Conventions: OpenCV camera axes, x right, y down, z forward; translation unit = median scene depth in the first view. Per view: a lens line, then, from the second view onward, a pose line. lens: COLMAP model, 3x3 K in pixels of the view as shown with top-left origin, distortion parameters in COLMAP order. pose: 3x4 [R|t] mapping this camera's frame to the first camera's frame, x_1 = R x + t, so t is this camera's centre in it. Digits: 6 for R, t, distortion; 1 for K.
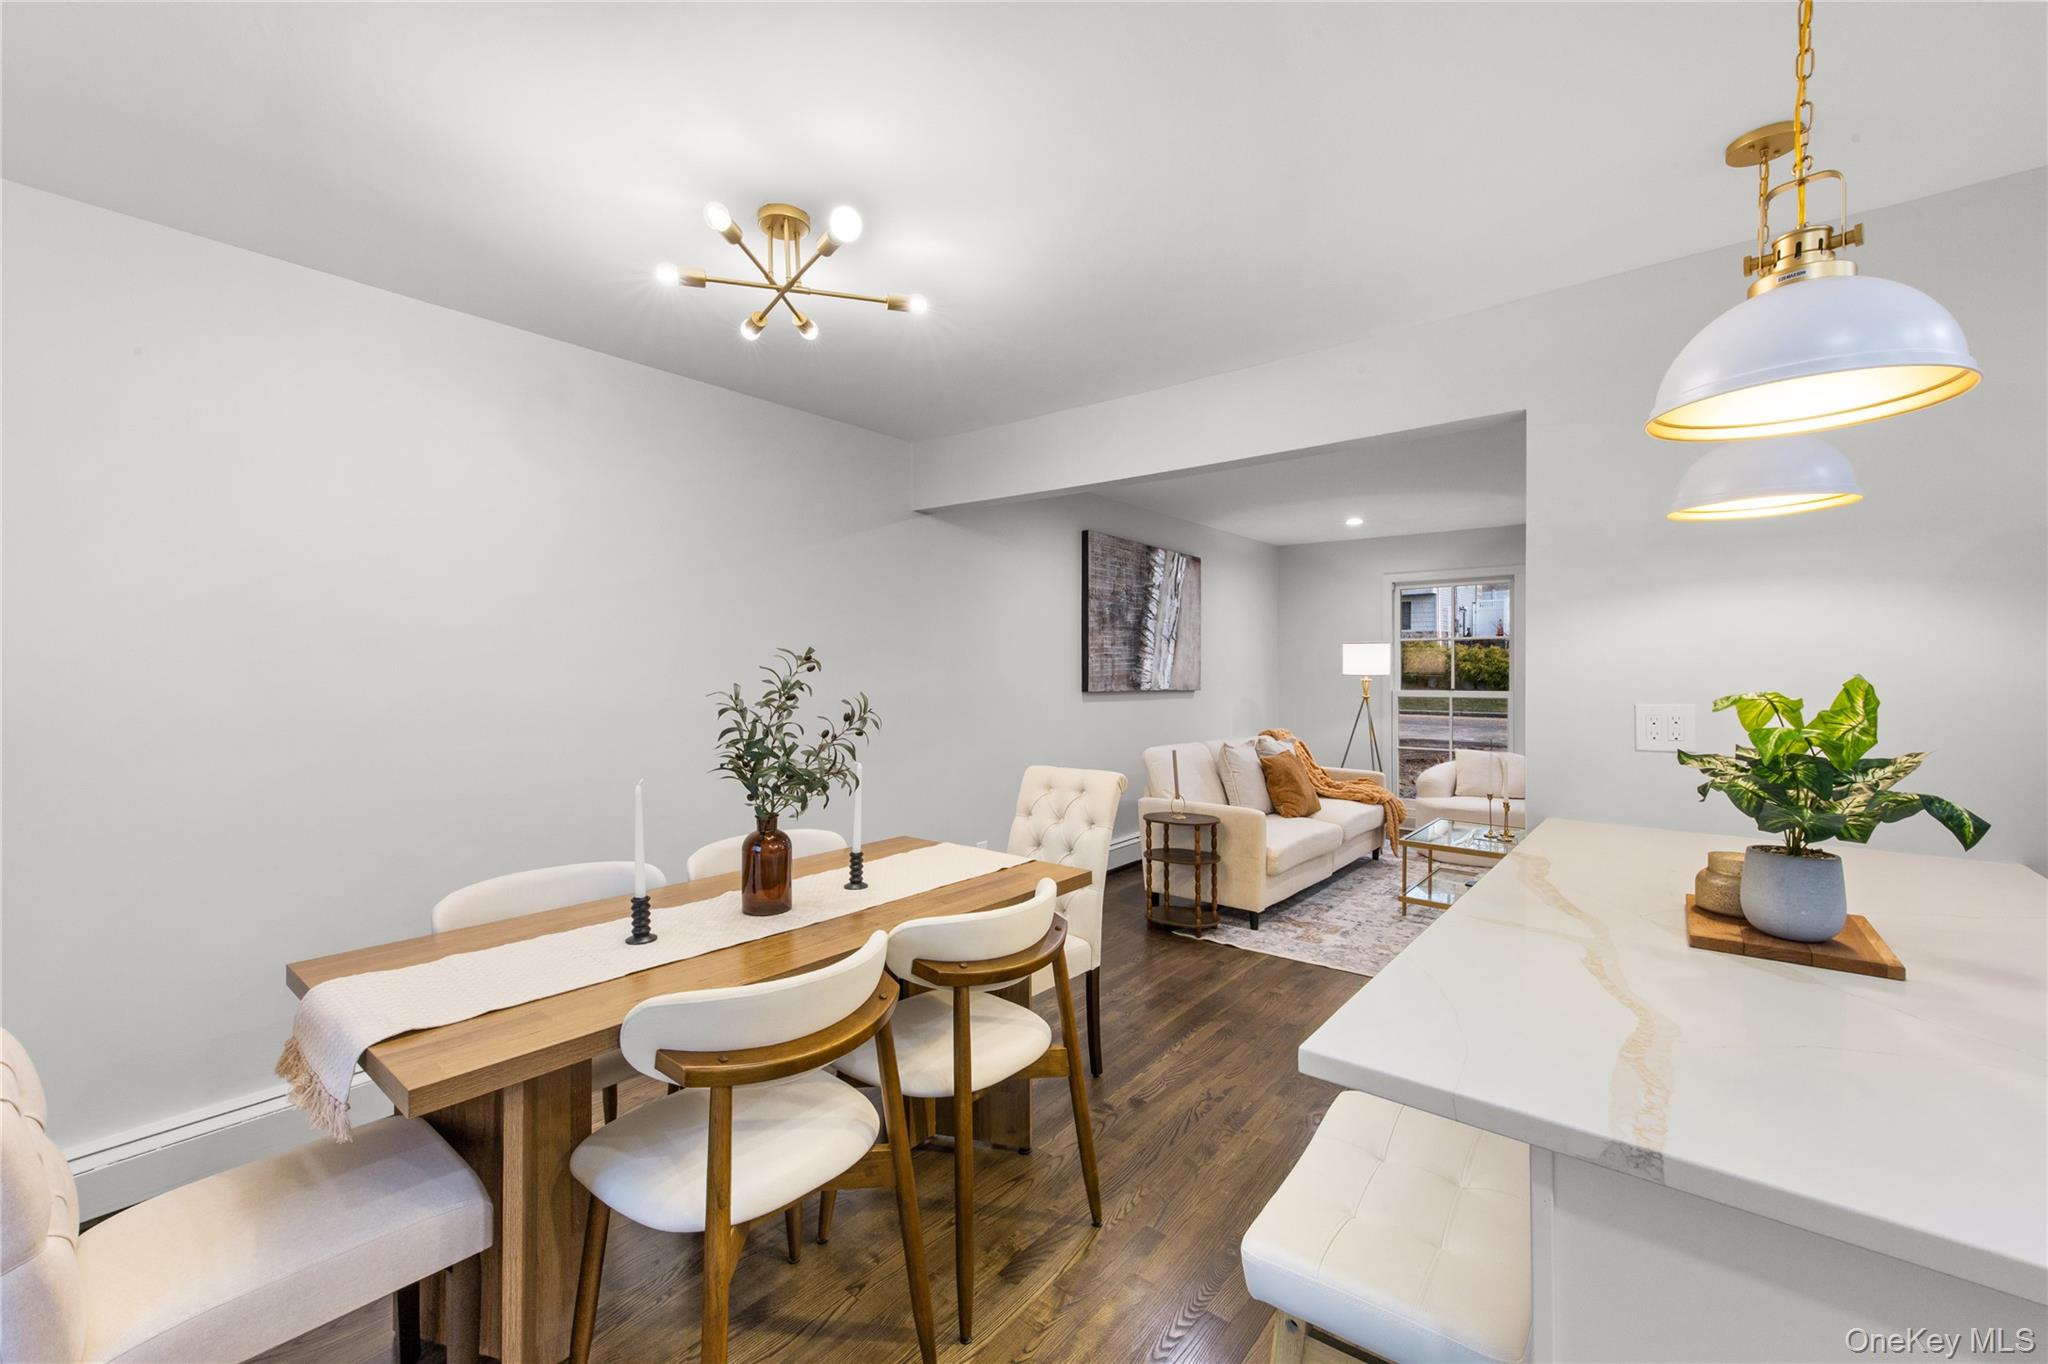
lens RADIAL K [[839.4, 0, 1025.5], [0, 839.4, 678.7], [0, 0, 1]] dist [-0.001793, -0.000072]
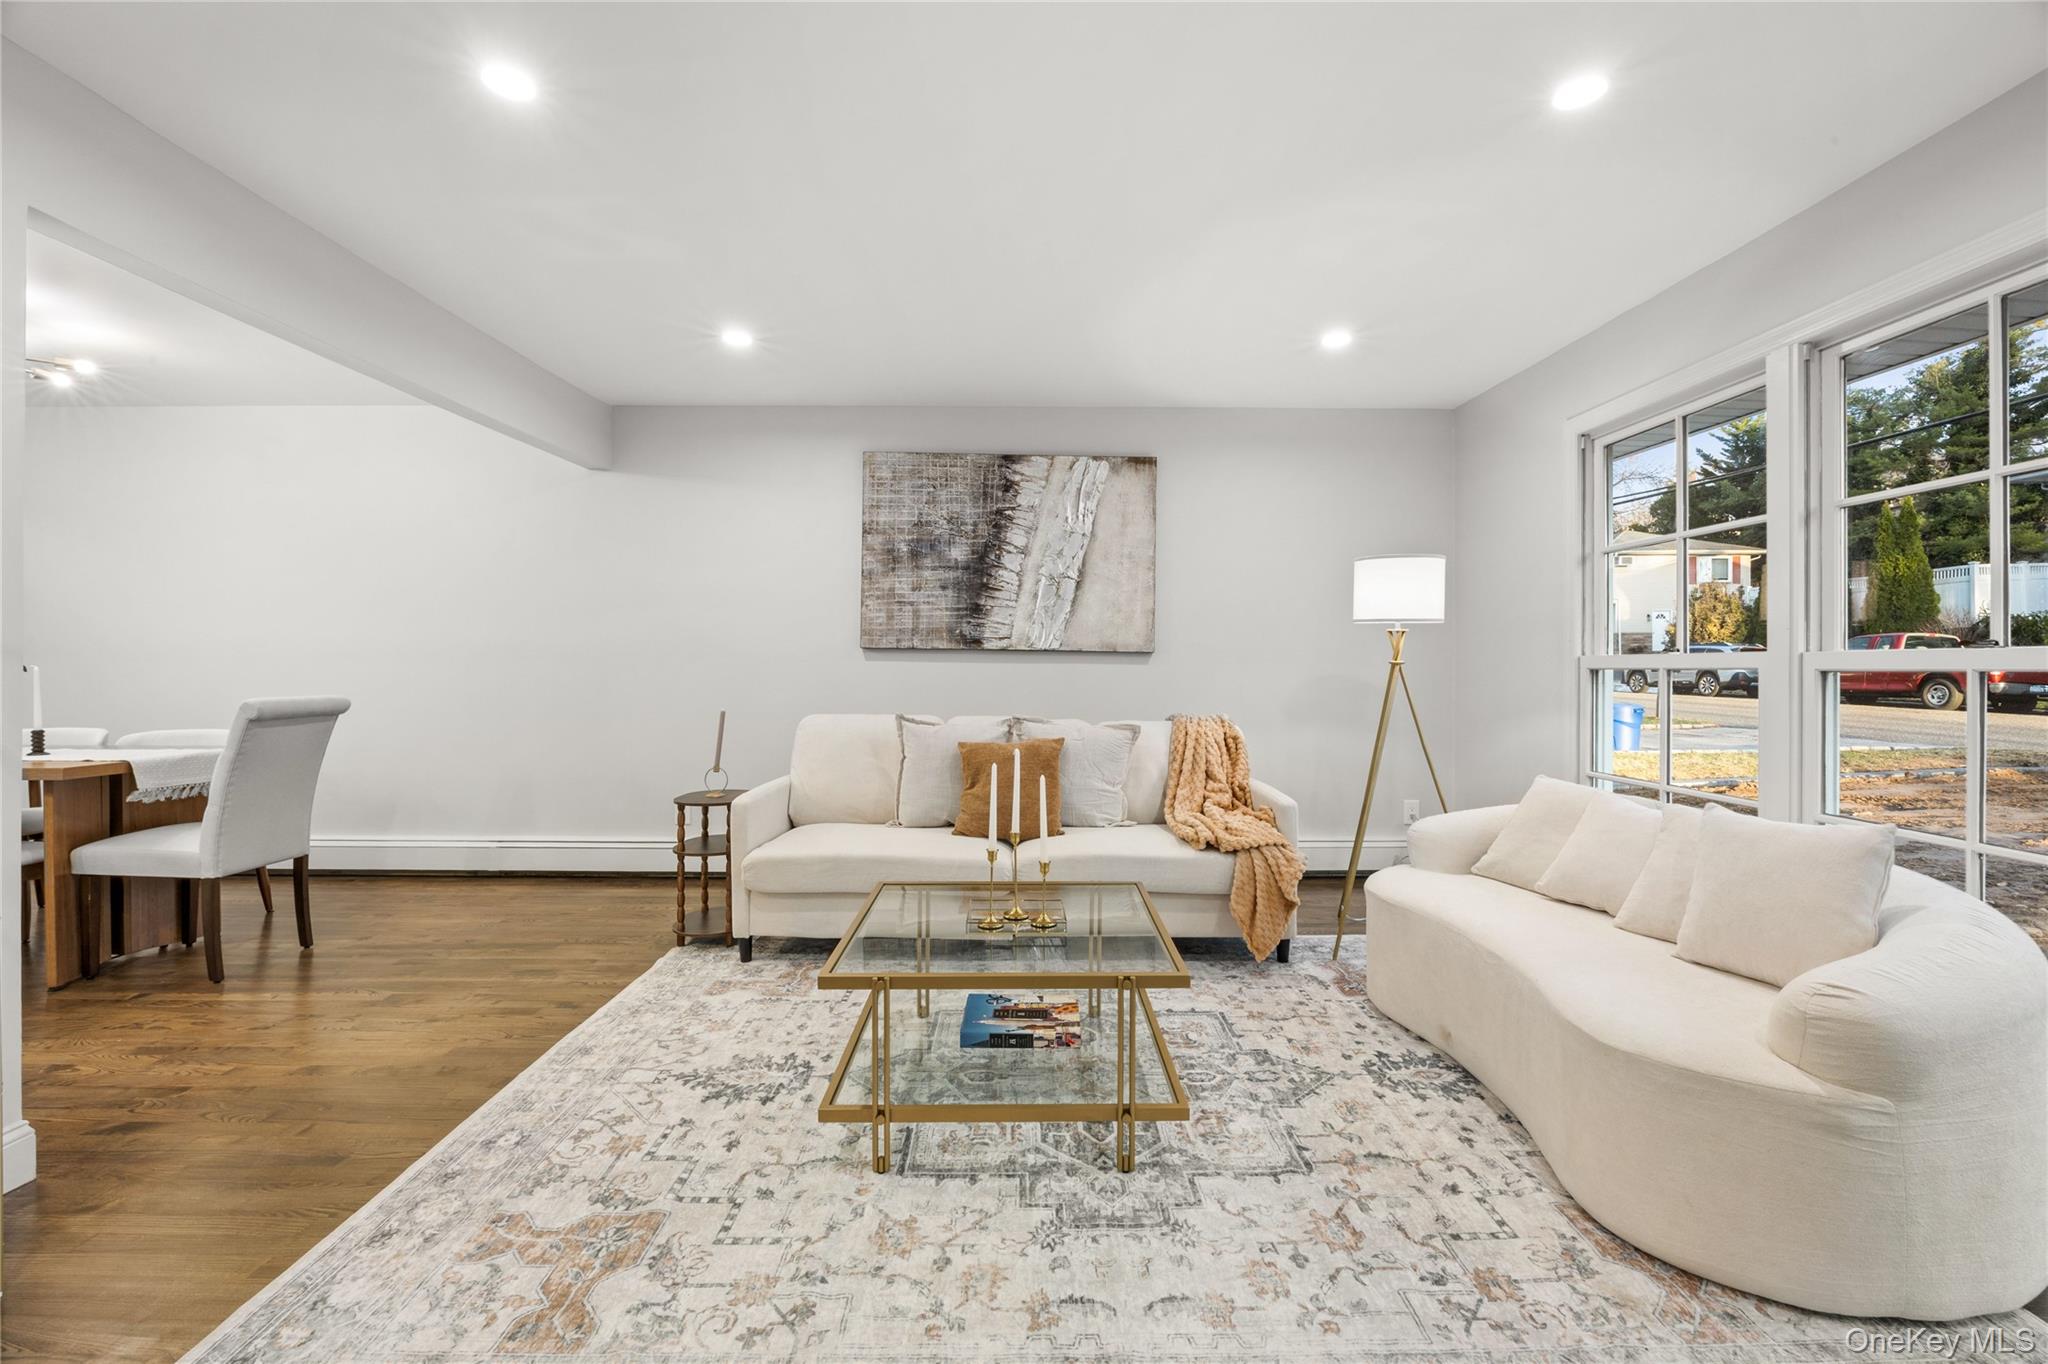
lens RADIAL K [[856.7, 0, 1023.1], [0, 856.7, 670.8], [0, 0, 1]] dist [-0.014459, 0.000587]
pose [[0.634221, 0.009674, -0.773091, 0.763306], [-0.015030, 0.999887, 0.000181, 0.033317], [0.773006, 0.011504, 0.634295, 0.546468]]
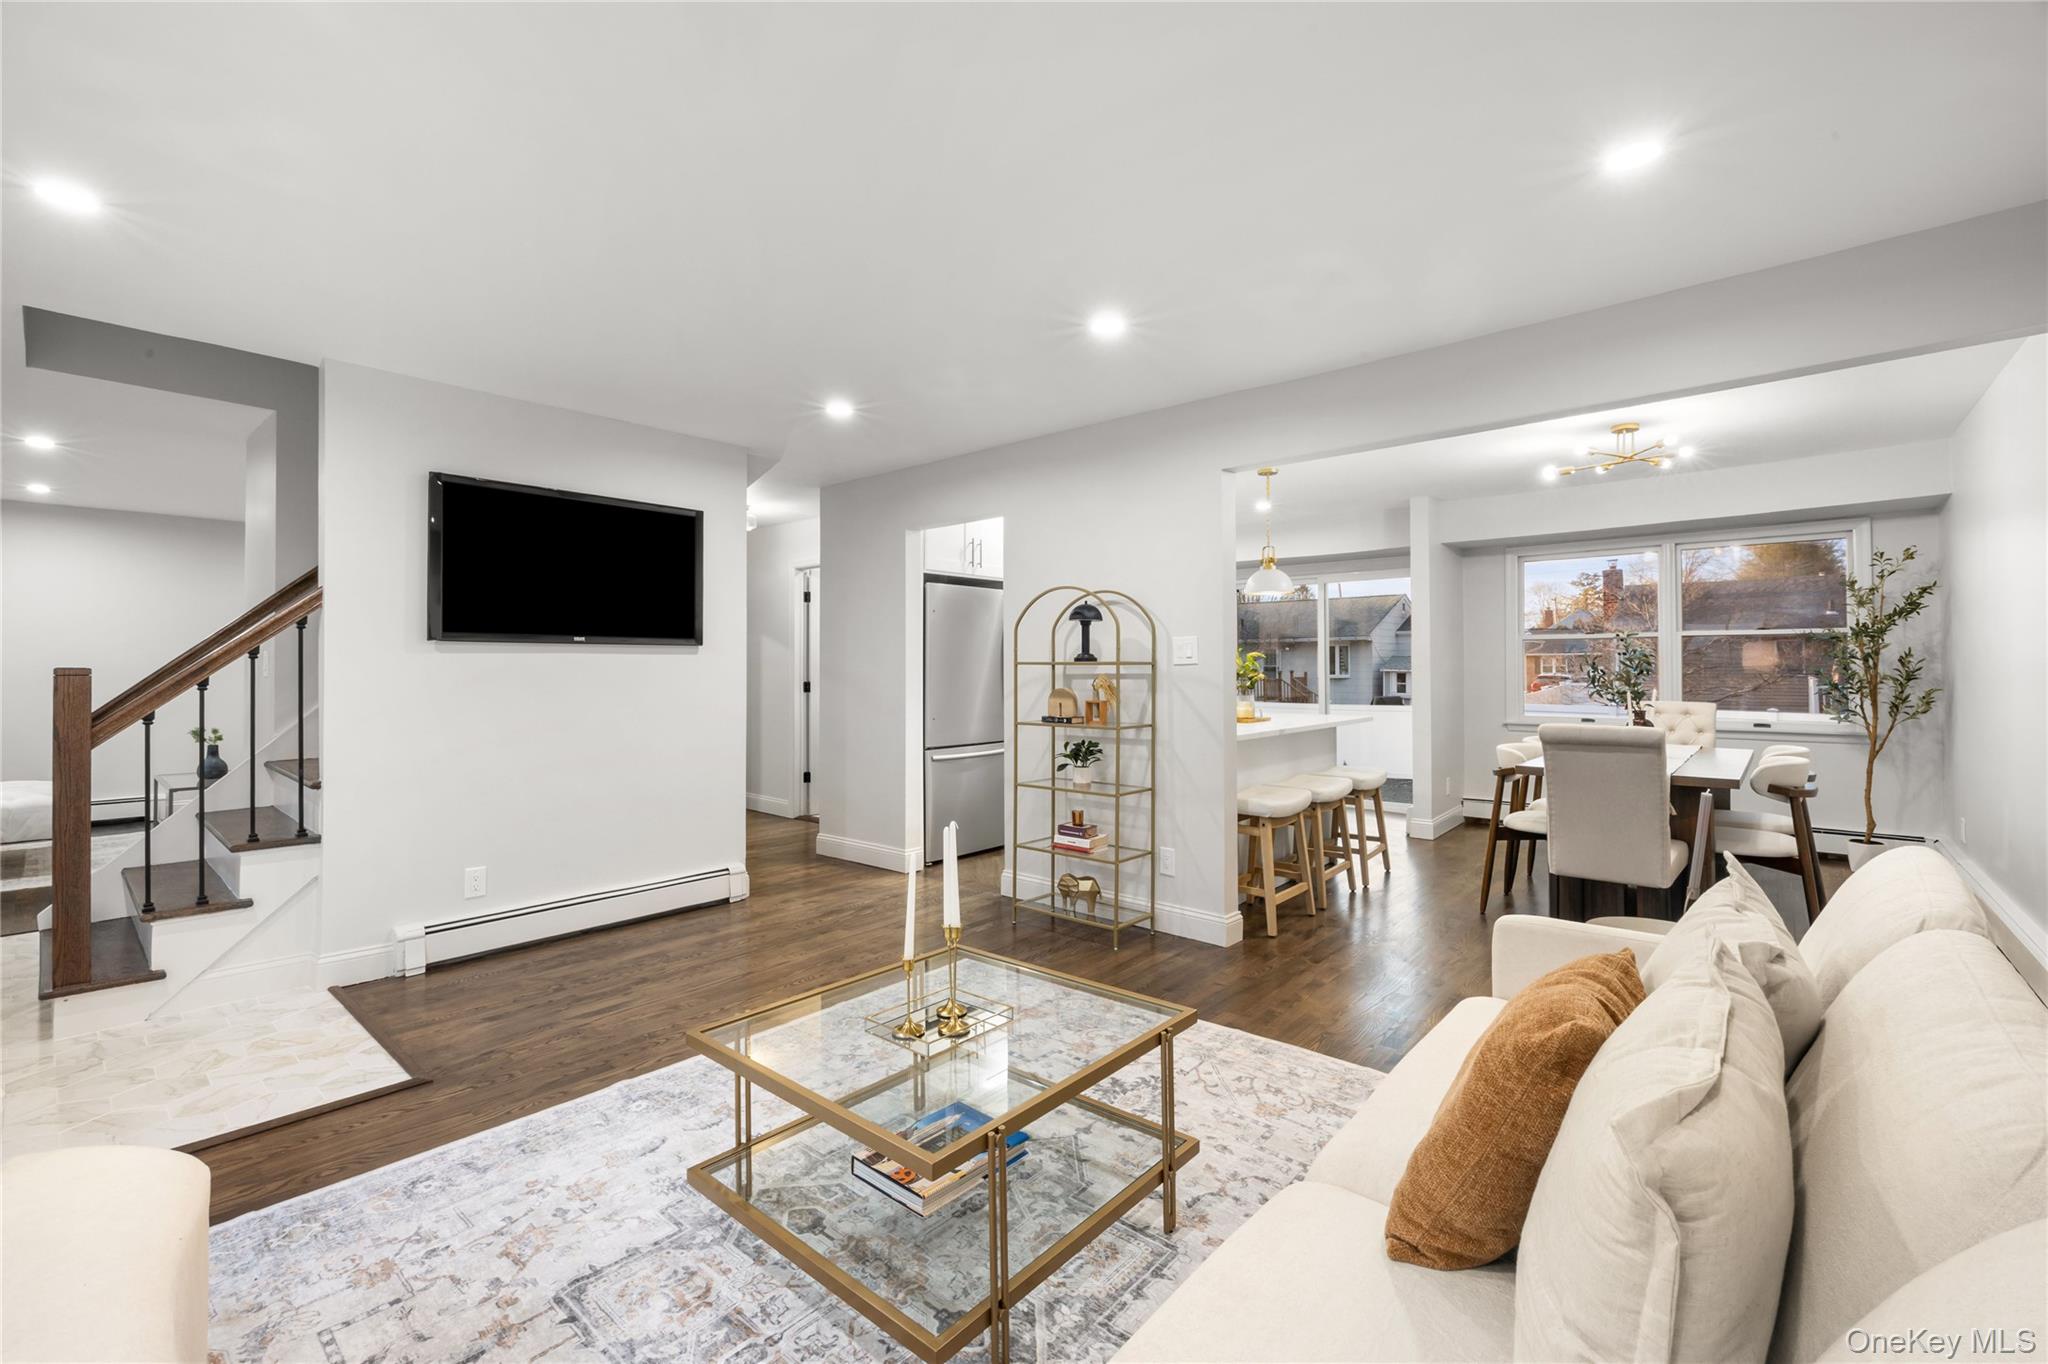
lens RADIAL K [[856.7, 0, 1016.8], [0, 856.7, 666.6], [0, 0, 1]] dist [-0.014459, 0.000587]
pose [[-0.999393, 0.009378, 0.033547, 0.405770], [0.009632, 0.999926, 0.007434, 0.009123], [-0.033475, 0.007752, -0.999409, 1.135923]]
